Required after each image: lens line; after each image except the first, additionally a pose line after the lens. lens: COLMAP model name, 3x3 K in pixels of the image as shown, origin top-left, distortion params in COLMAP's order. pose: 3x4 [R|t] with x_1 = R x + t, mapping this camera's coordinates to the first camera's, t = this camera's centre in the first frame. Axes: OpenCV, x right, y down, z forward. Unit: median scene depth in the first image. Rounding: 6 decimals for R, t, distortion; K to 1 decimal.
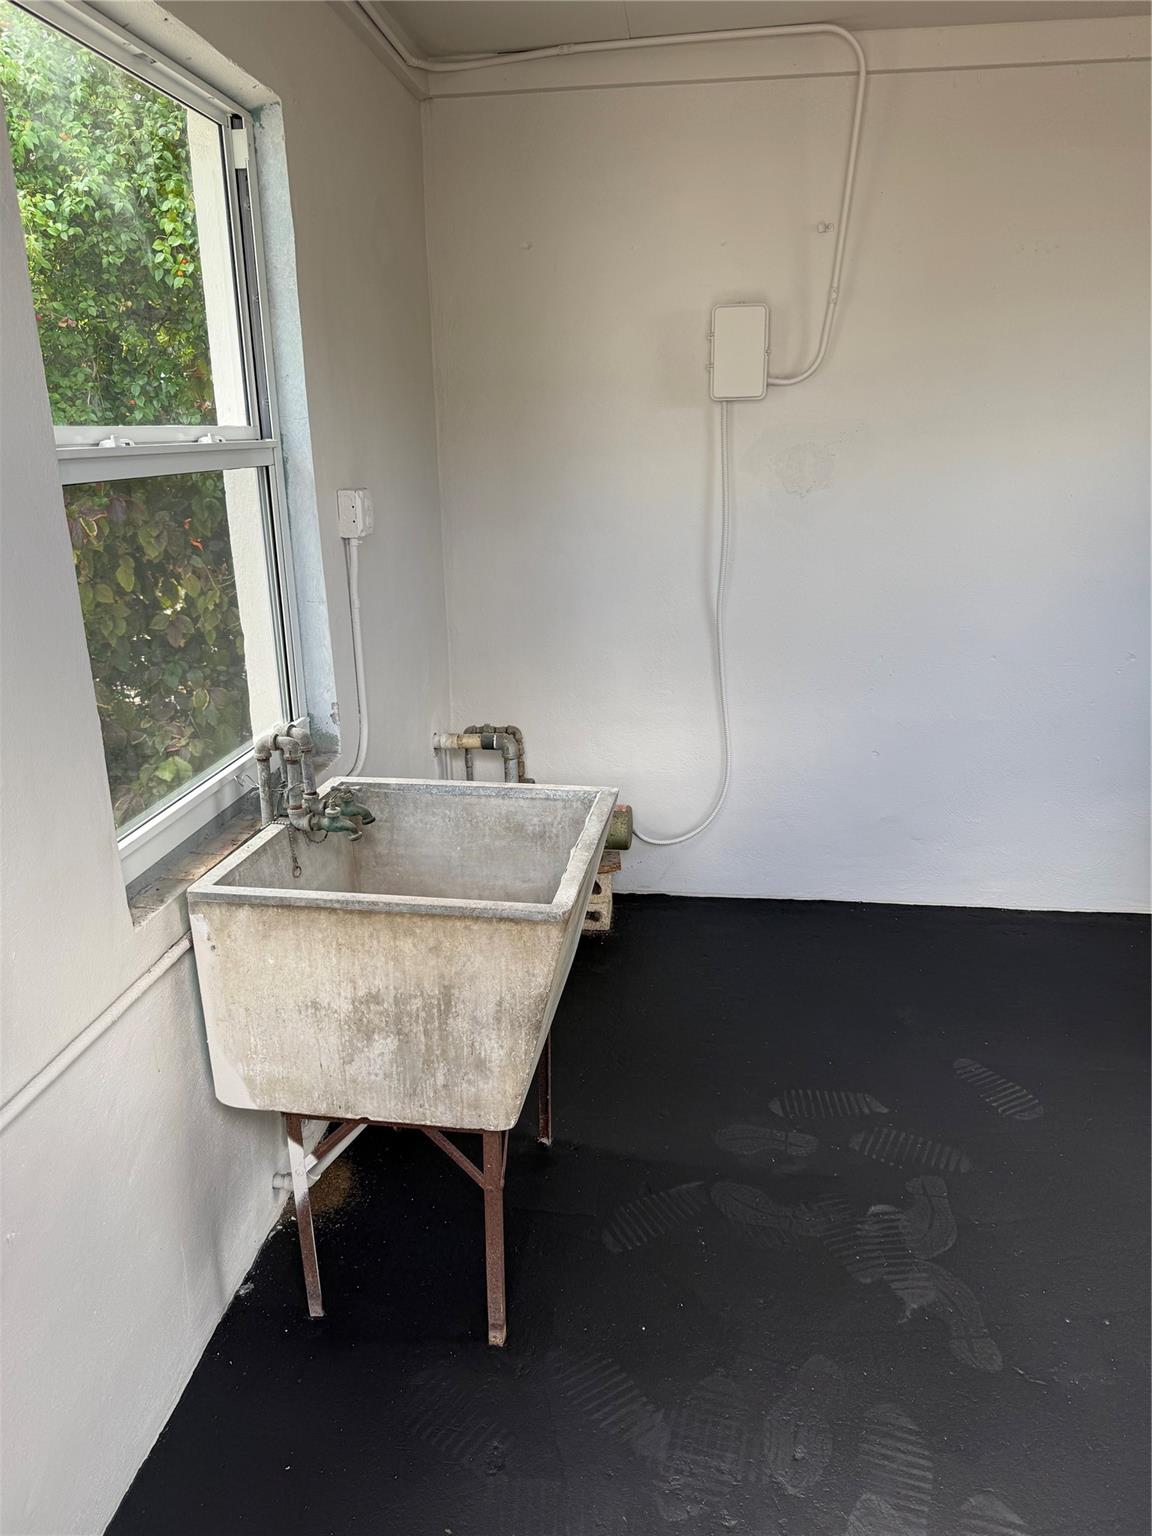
lens RADIAL K [[1086.2, 0, 576.0], [0, 1086.2, 768.0], [0, 0, 1]] dist [0.039065, -0.056549]
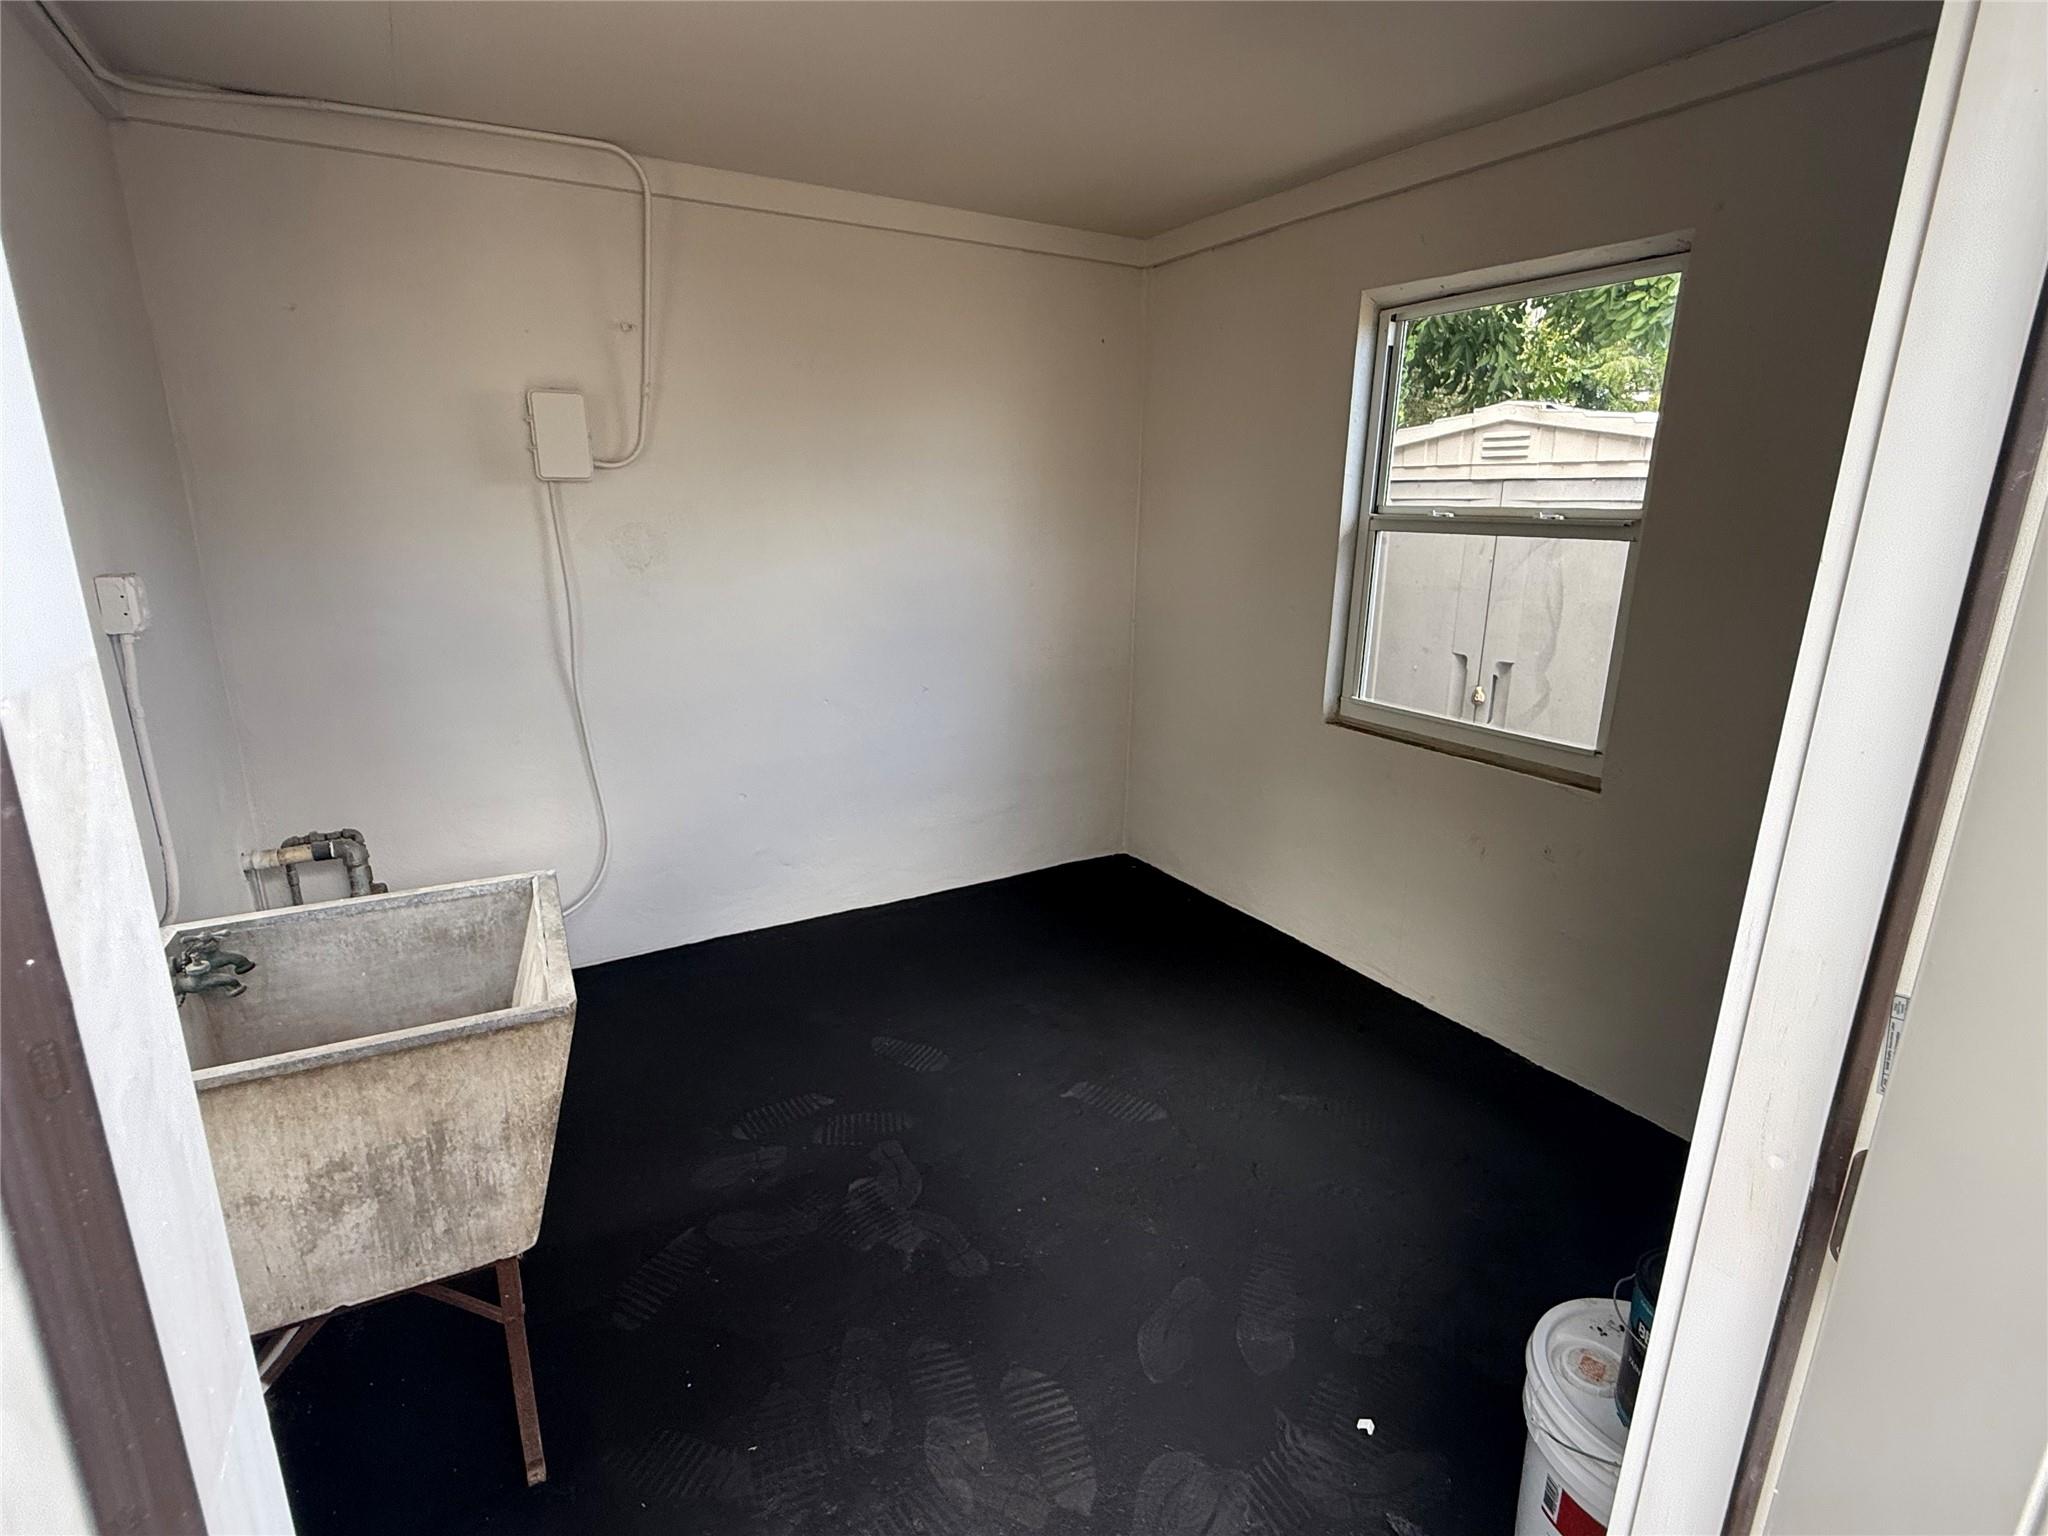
lens RADIAL K [[977.7, 0, 1024.0], [0, 977.7, 768.0], [0, 0, 1]] dist [0.001312, -0.004074]
pose [[0.795165, -0.138552, 0.590353, -0.161342], [0.160264, 0.986948, 0.015767, -0.022867], [-0.584832, 0.082075, 0.806991, 0.035023]]
